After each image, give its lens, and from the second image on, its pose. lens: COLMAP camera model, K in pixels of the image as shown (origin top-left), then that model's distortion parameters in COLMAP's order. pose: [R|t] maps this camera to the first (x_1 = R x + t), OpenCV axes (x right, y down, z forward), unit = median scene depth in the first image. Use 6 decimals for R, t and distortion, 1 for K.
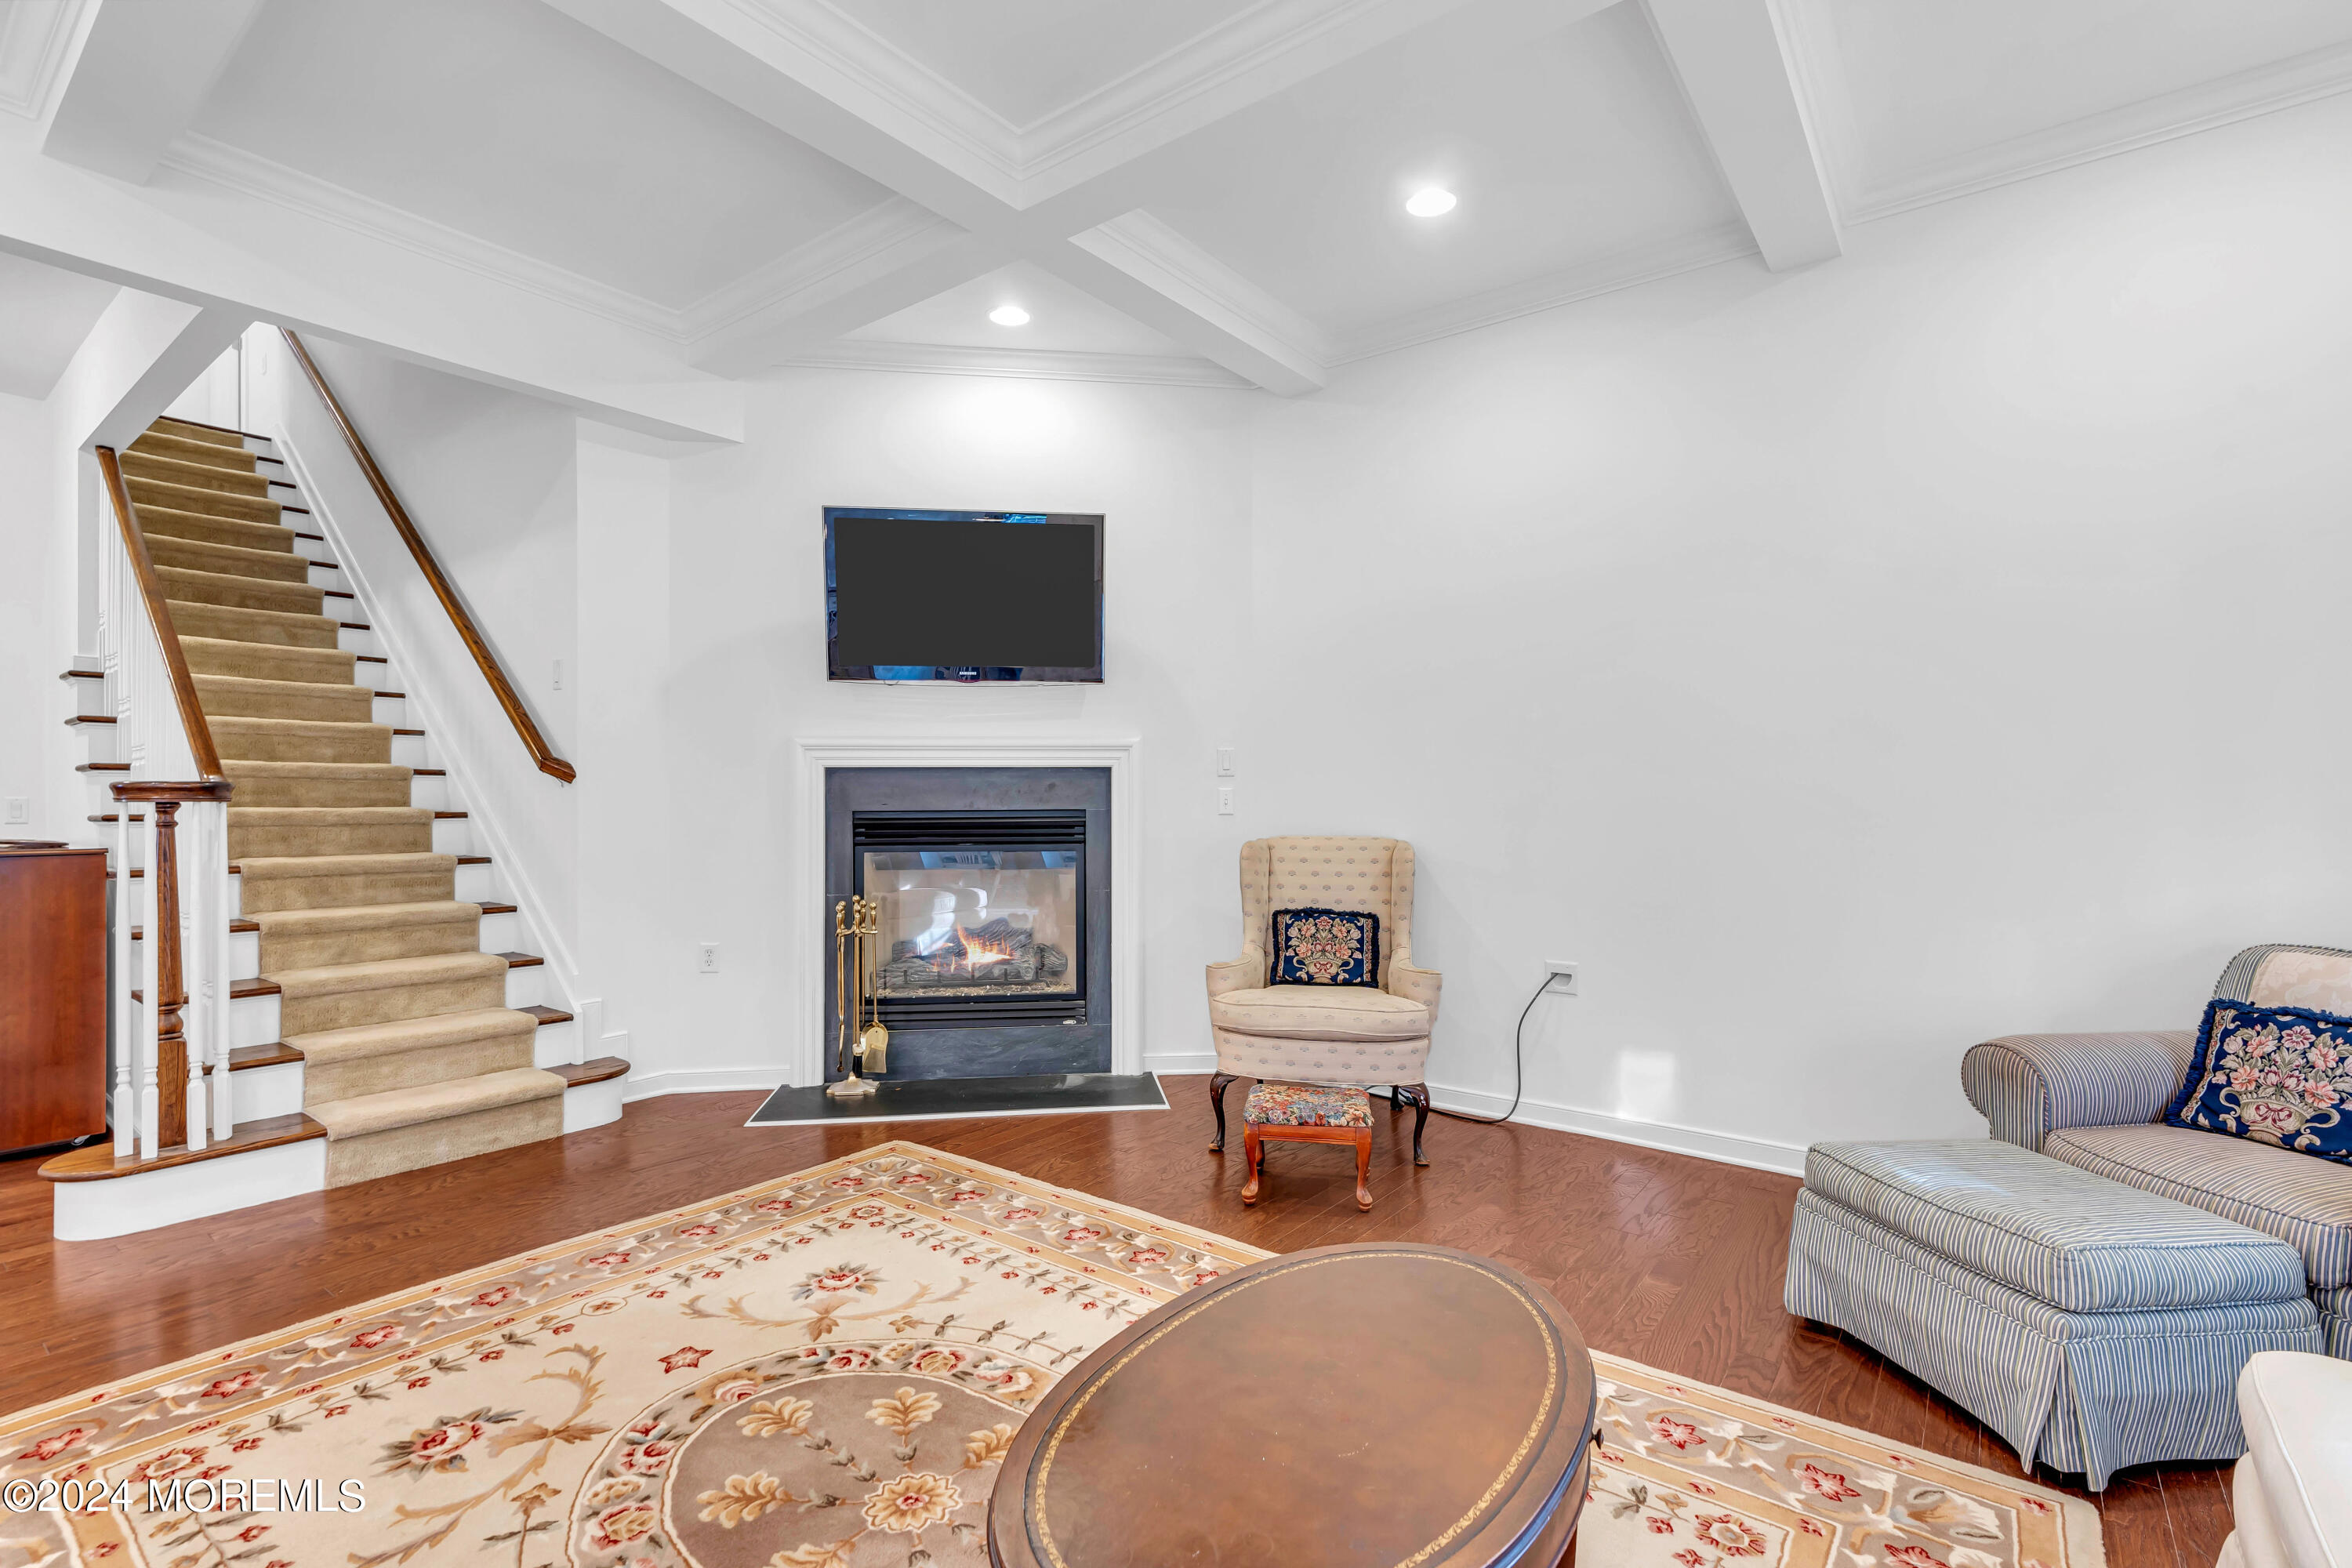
lens RADIAL K [[1079.7, 0, 1173.3], [0, 1079.7, 805.6], [0, 0, 1]] dist [-0.000163, 0.000207]
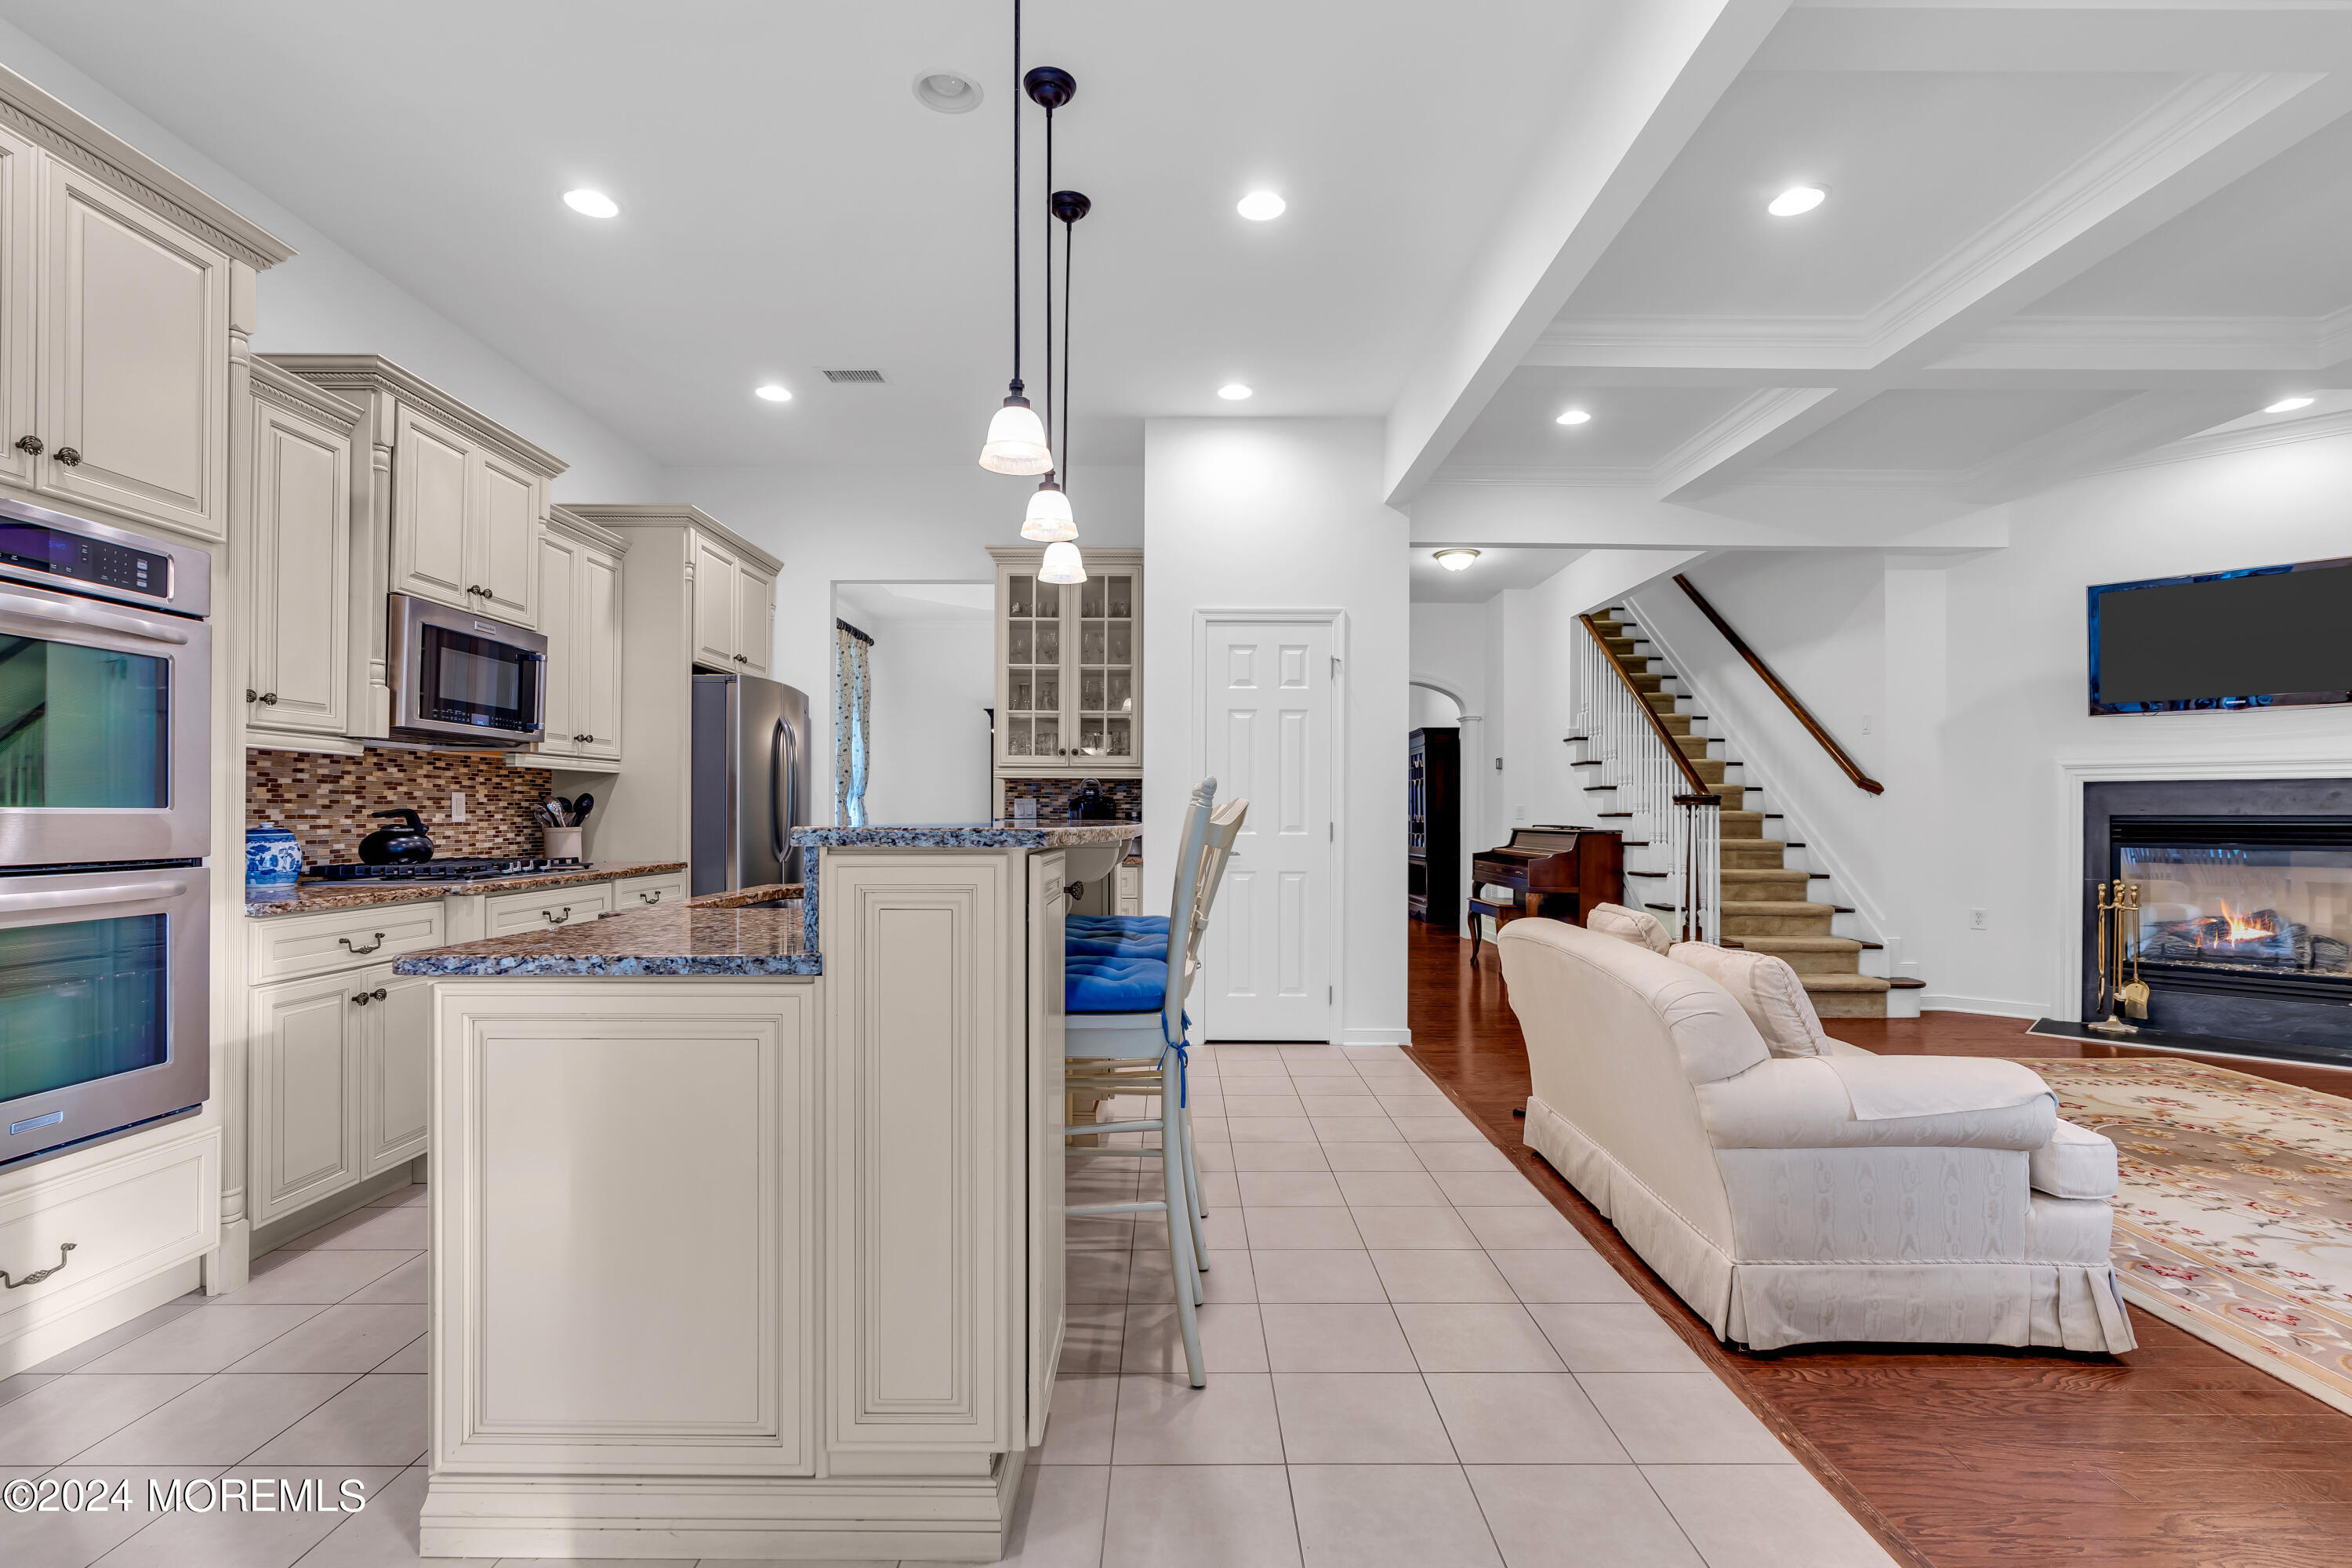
lens RADIAL K [[1065.8, 0, 1177.1], [0, 1065.8, 804.5], [0, 0, 1]] dist [-0.004212, 0.000946]
pose [[0.614387, -0.000199, -0.789005, 0.026899], [-0.011039, 0.999900, -0.008848, 0.020448], [0.788928, 0.014146, 0.614323, -0.853656]]
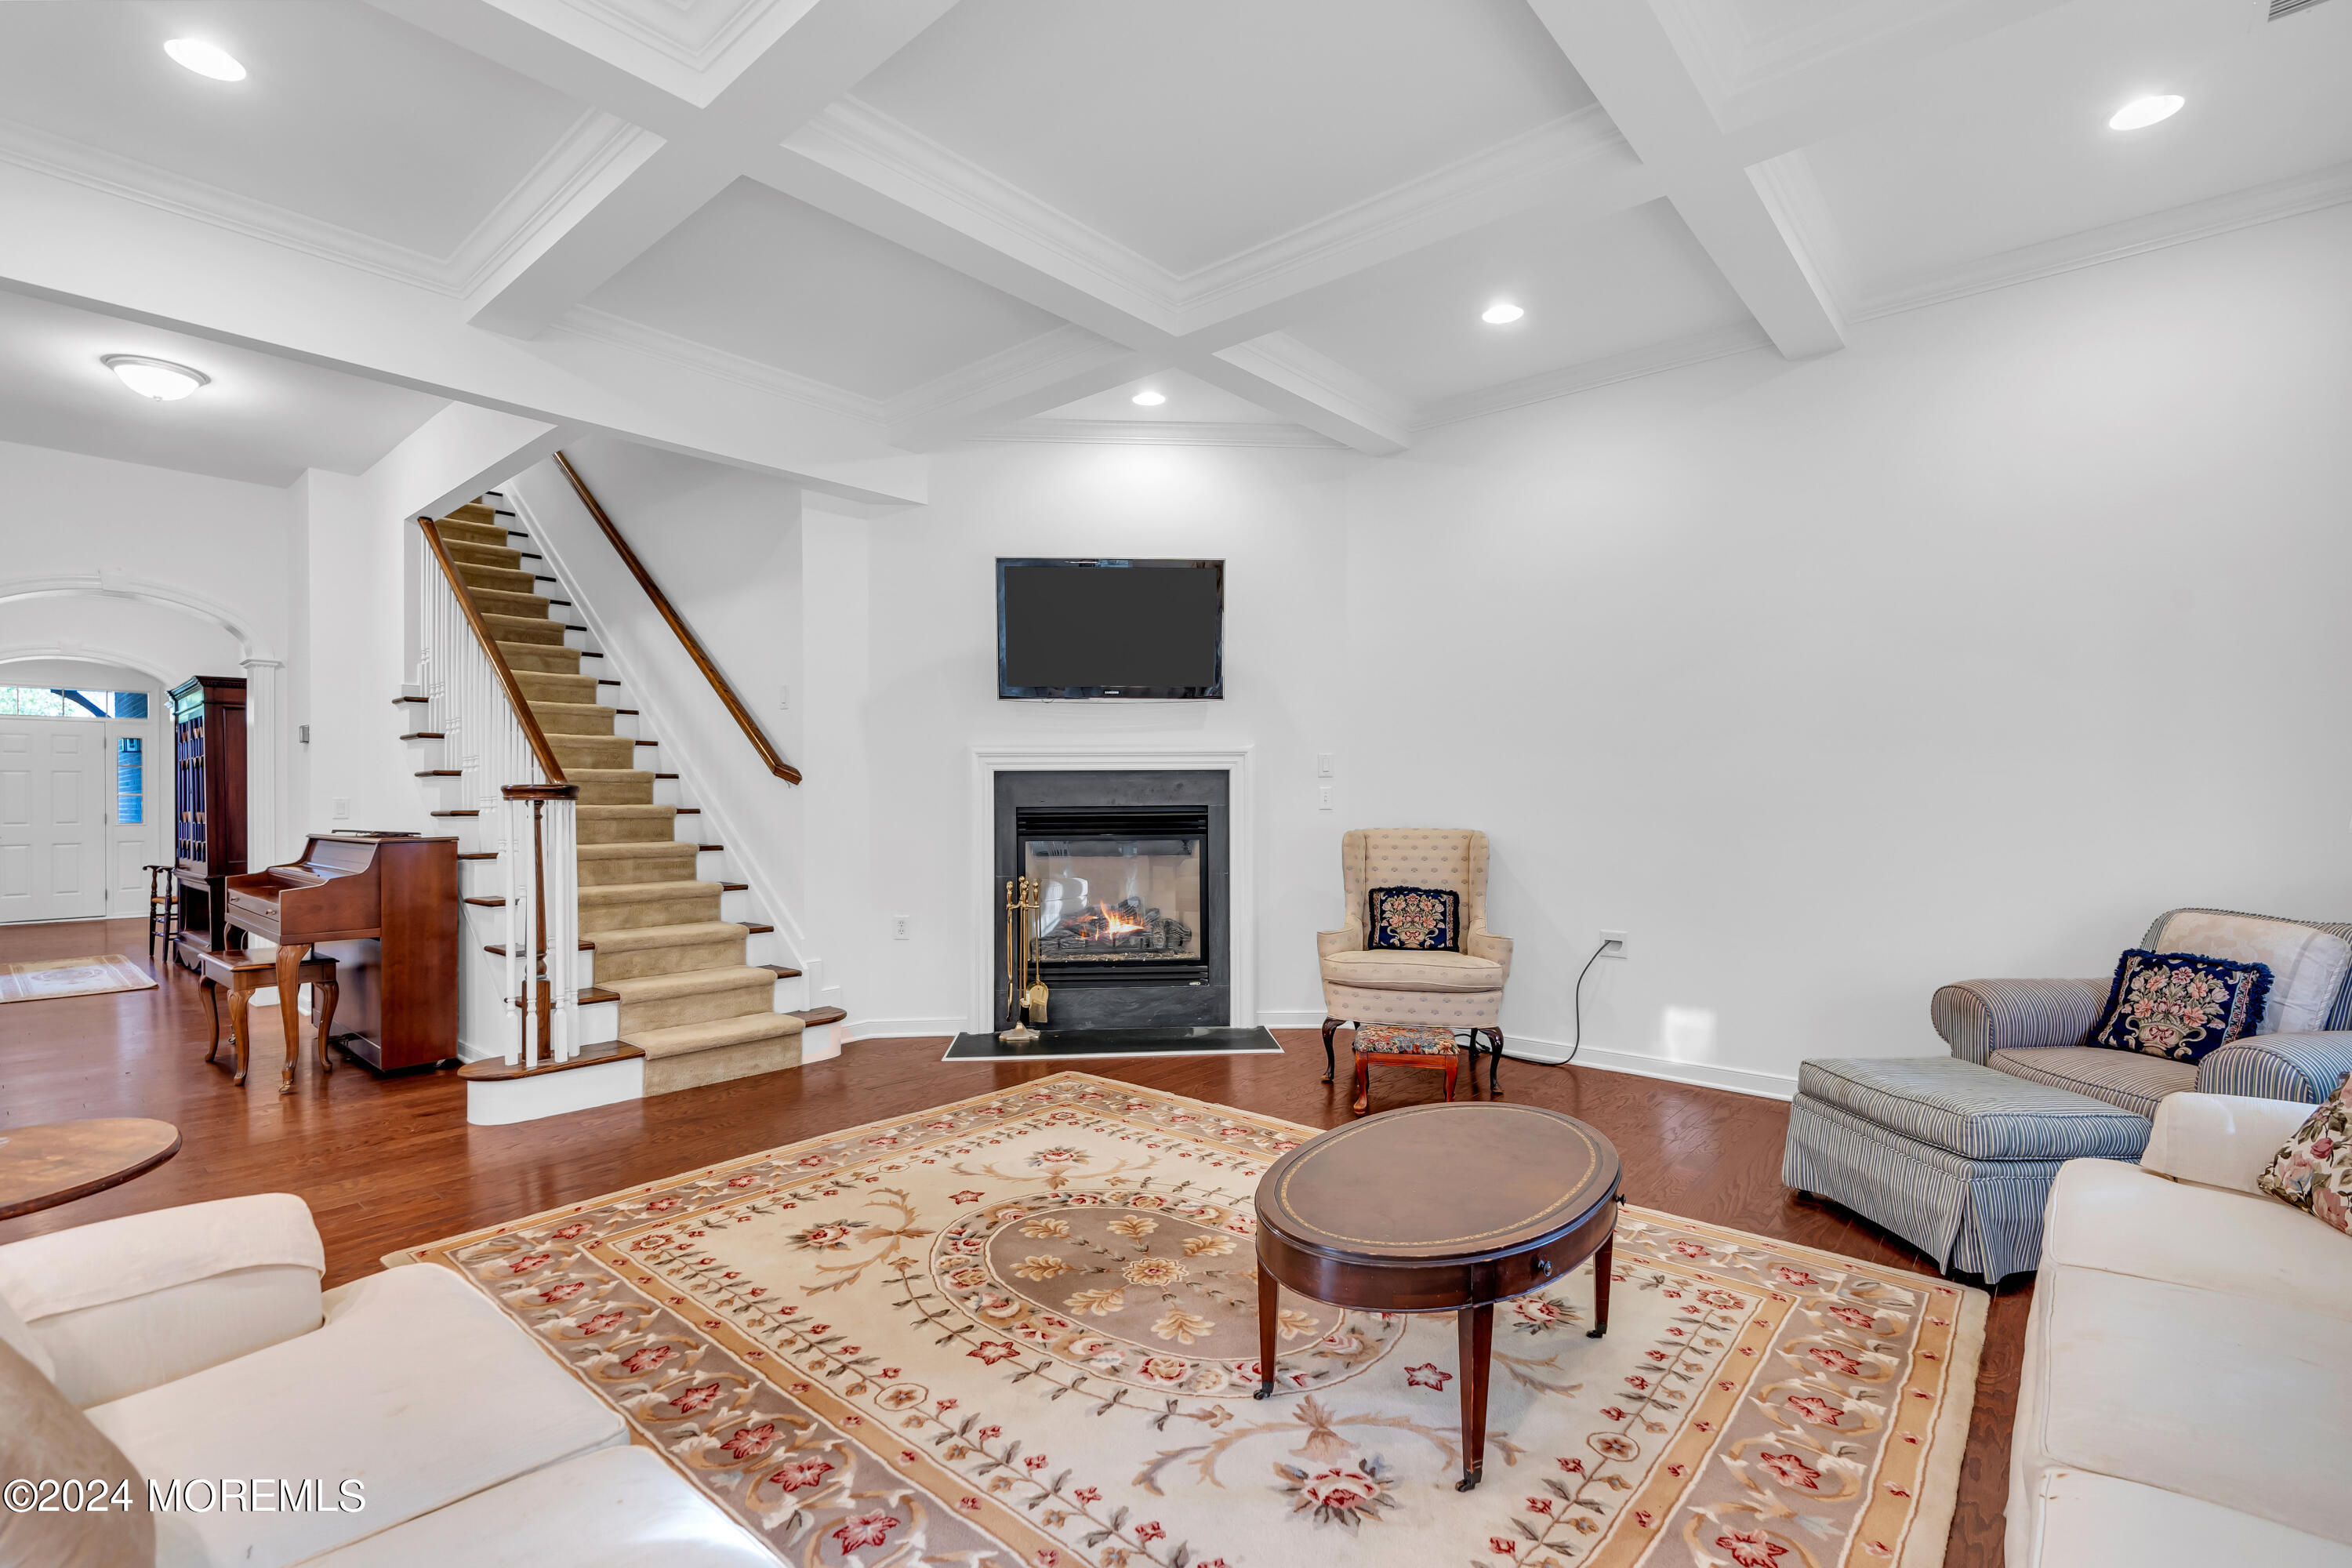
lens RADIAL K [[1065.8, 0, 1177.1], [0, 1065.8, 804.5], [0, 0, 1]] dist [-0.004212, 0.000946]
pose [[0.998509, -0.002528, -0.054529, -0.067285], [0.002544, 0.999997, 0.000217, 0.003122], [0.054528, -0.000356, 0.998512, -0.233094]]
